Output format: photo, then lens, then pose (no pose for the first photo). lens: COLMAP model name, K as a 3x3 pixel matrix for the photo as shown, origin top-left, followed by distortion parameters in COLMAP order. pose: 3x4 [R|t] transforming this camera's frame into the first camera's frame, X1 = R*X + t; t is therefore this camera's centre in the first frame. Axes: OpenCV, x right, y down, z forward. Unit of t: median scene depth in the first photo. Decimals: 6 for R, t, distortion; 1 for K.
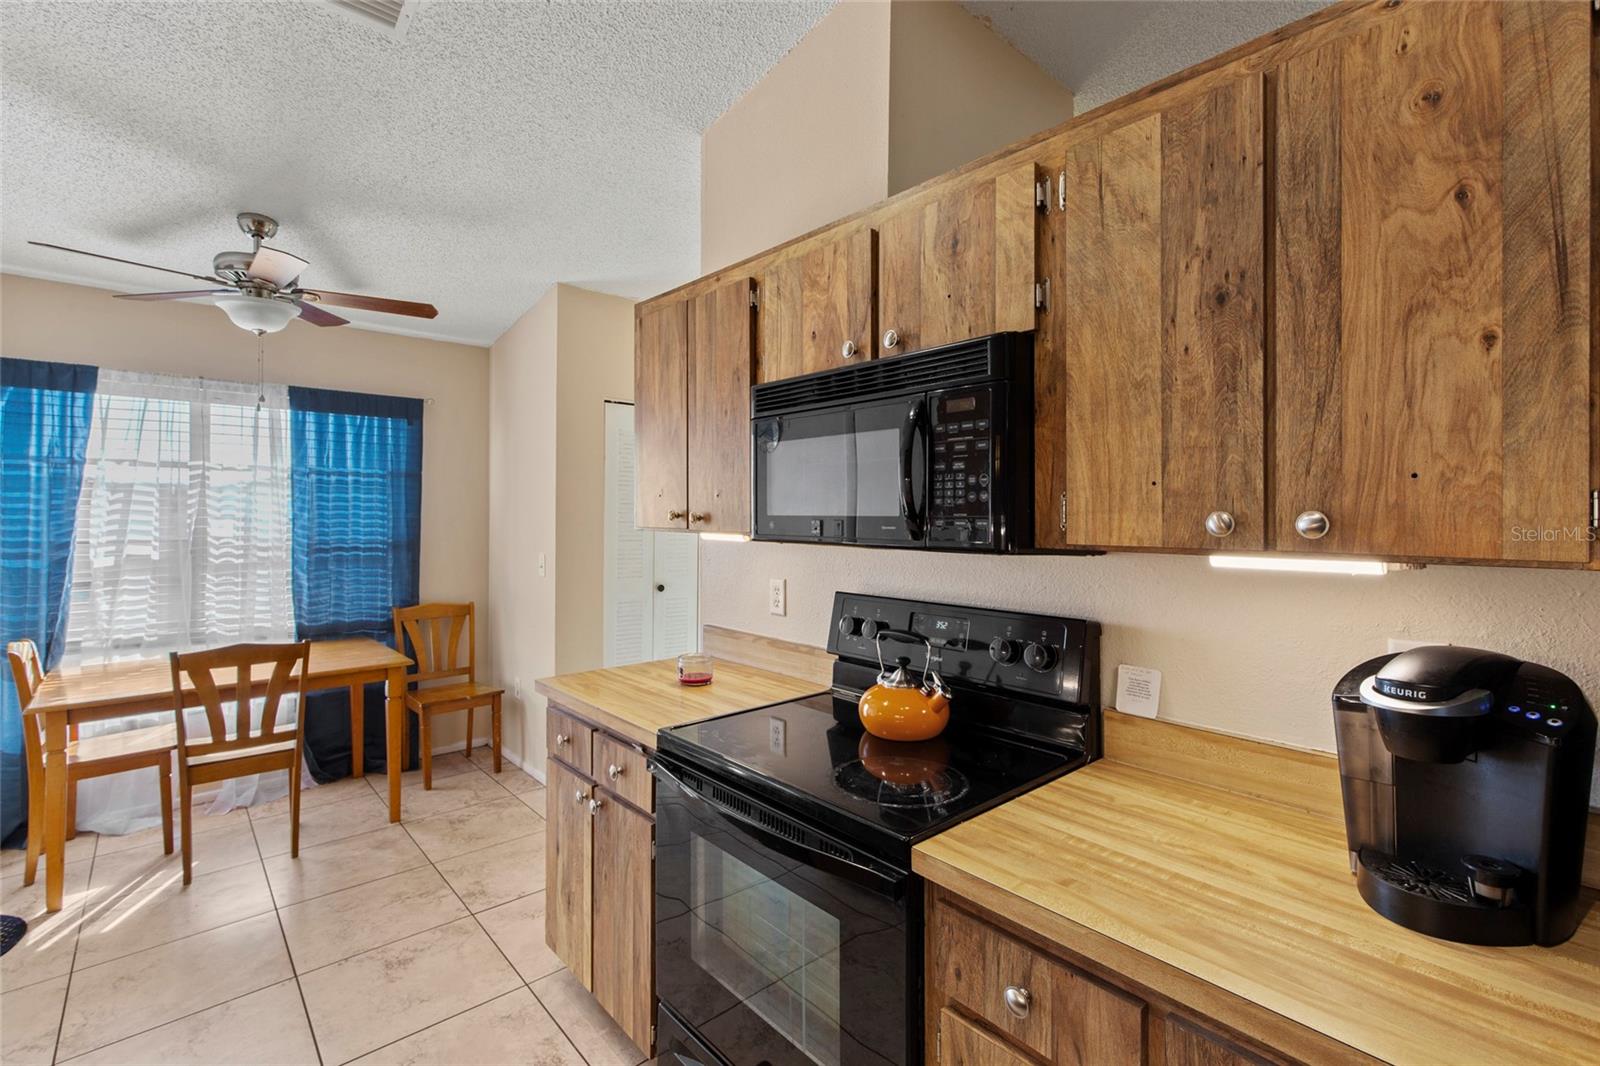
lens RADIAL K [[719.9, 0, 812.1], [0, 719.9, 517.3], [0, 0, 1]] dist [0.003803, -0.000352]
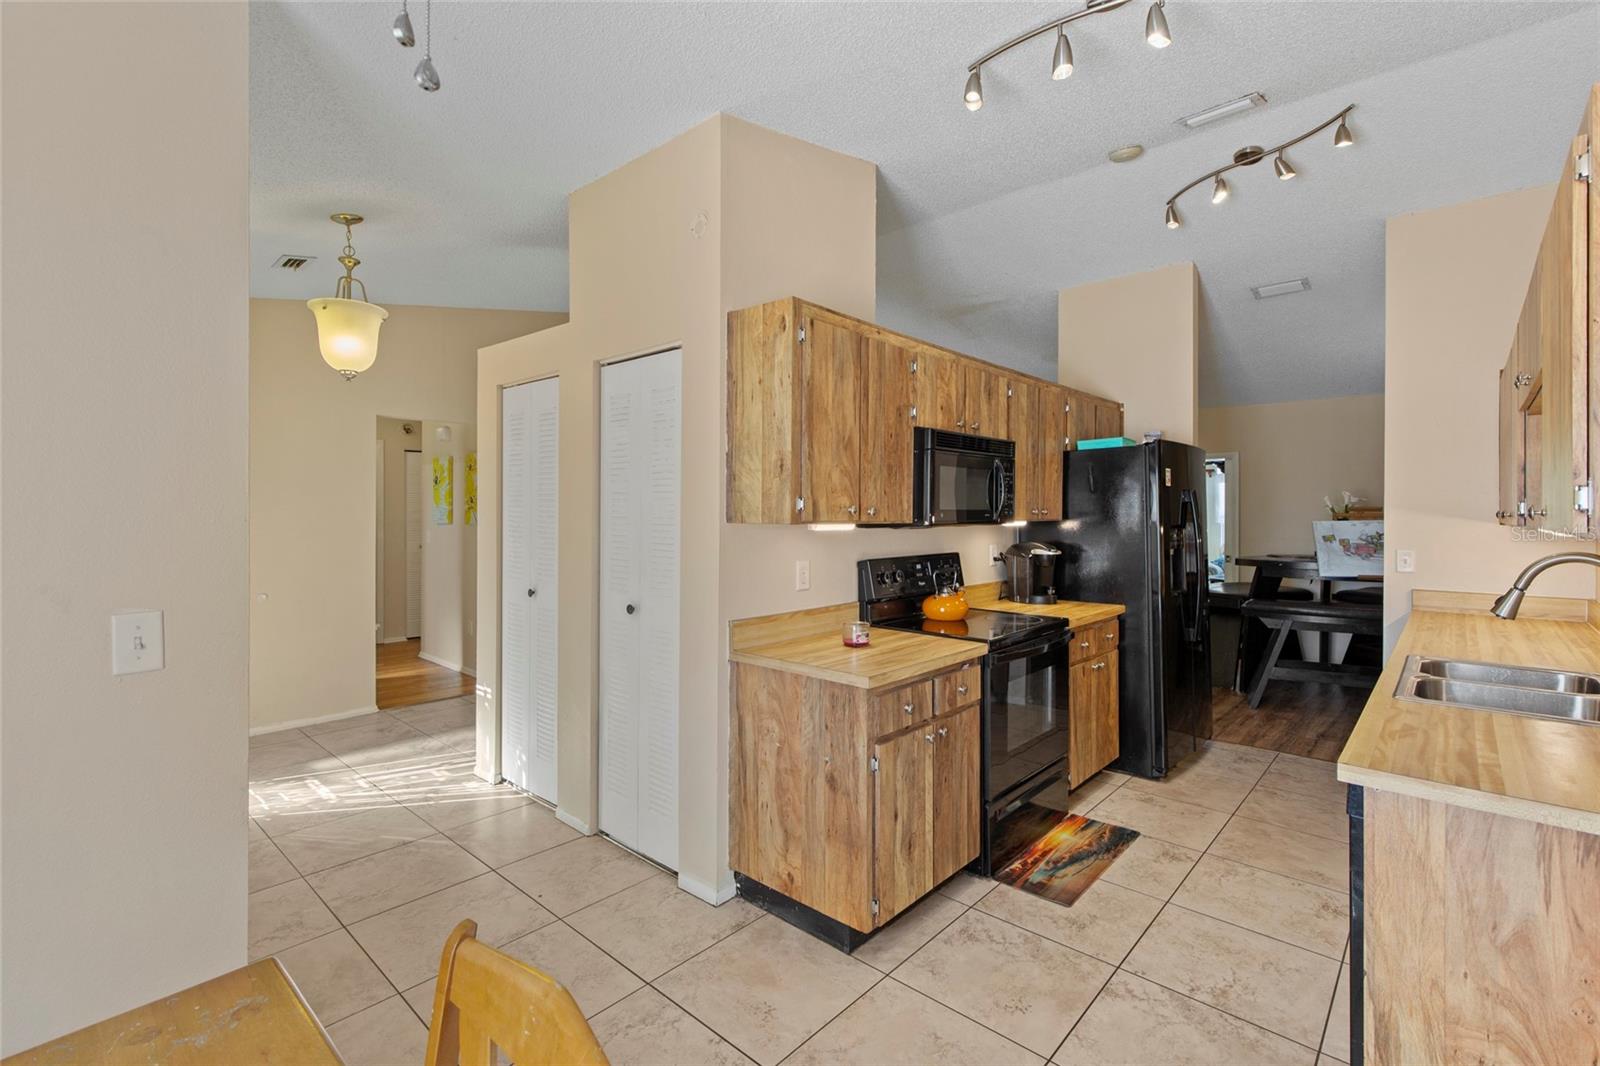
lens RADIAL K [[719.9, 0, 812.1], [0, 719.9, 517.3], [0, 0, 1]] dist [0.003803, -0.000352]
pose [[-0.104140, -0.011609, 0.994495, -0.989398], [0.001433, 0.999929, 0.011822, -0.003072], [-0.994562, 0.002656, -0.104116, 0.863219]]
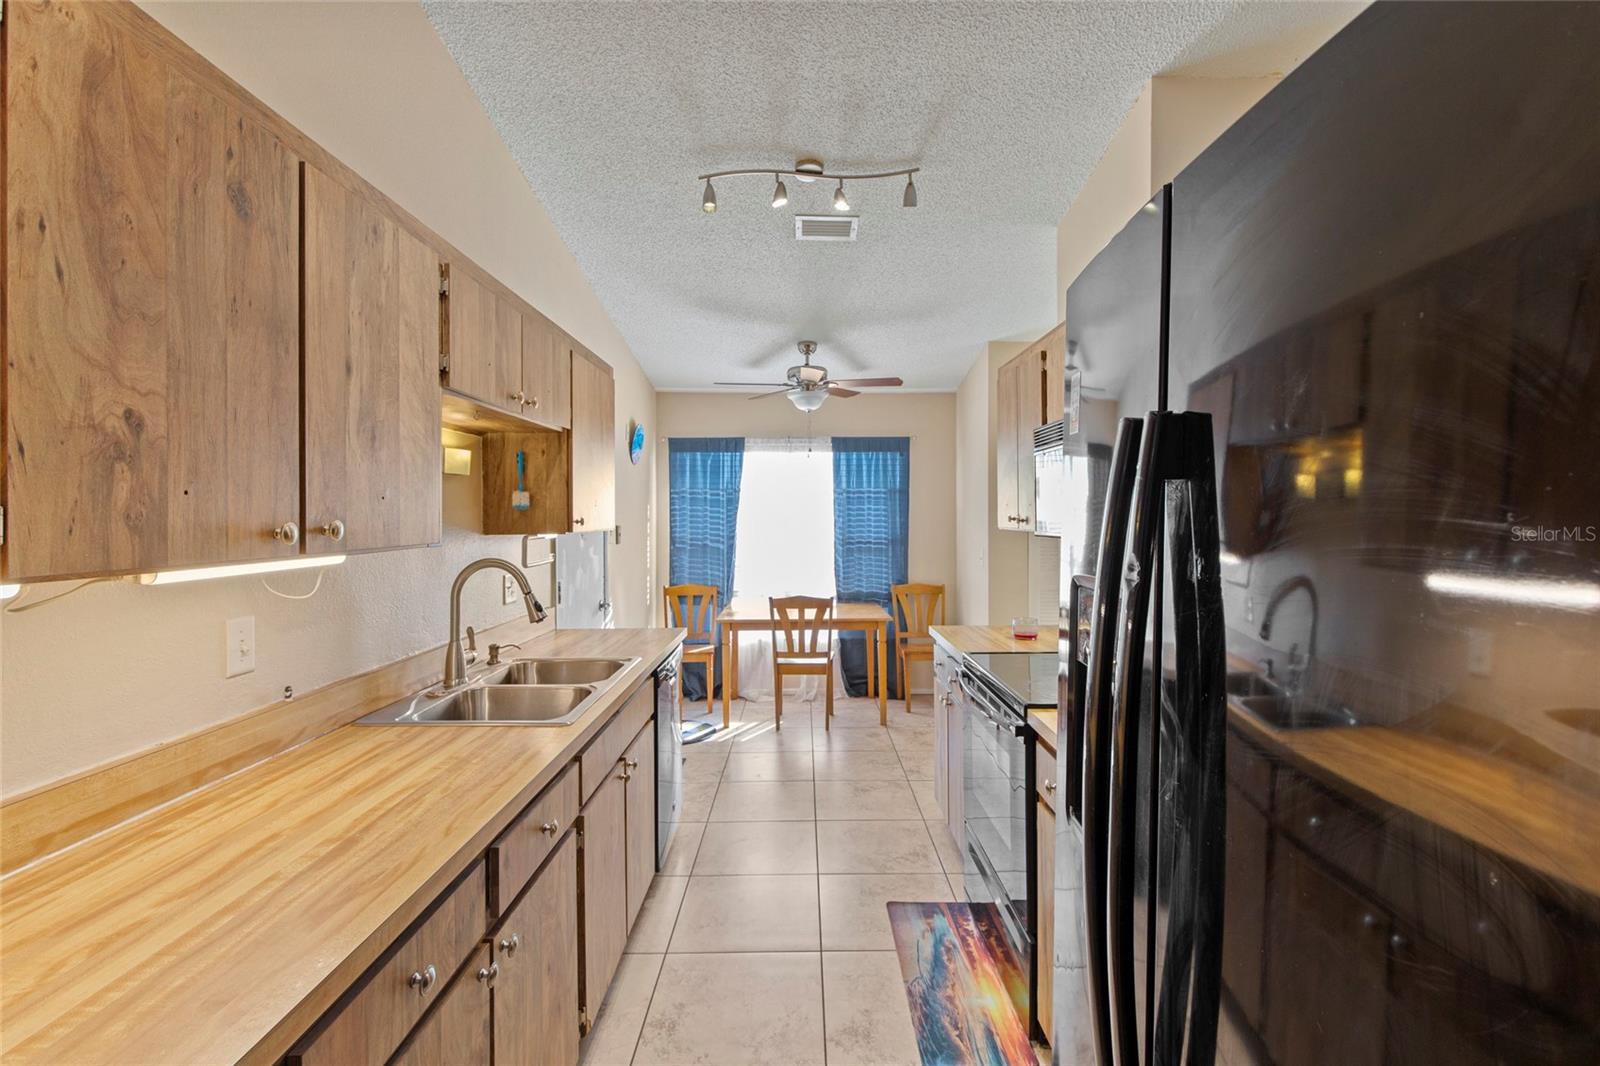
lens RADIAL K [[719.9, 0, 812.1], [0, 719.9, 517.3], [0, 0, 1]] dist [0.003803, -0.000352]
pose [[0.749829, -0.008729, -0.661574, 0.306782], [0.005301, 0.999960, -0.007186, 0.002256], [0.661610, 0.001881, 0.749845, -0.219744]]
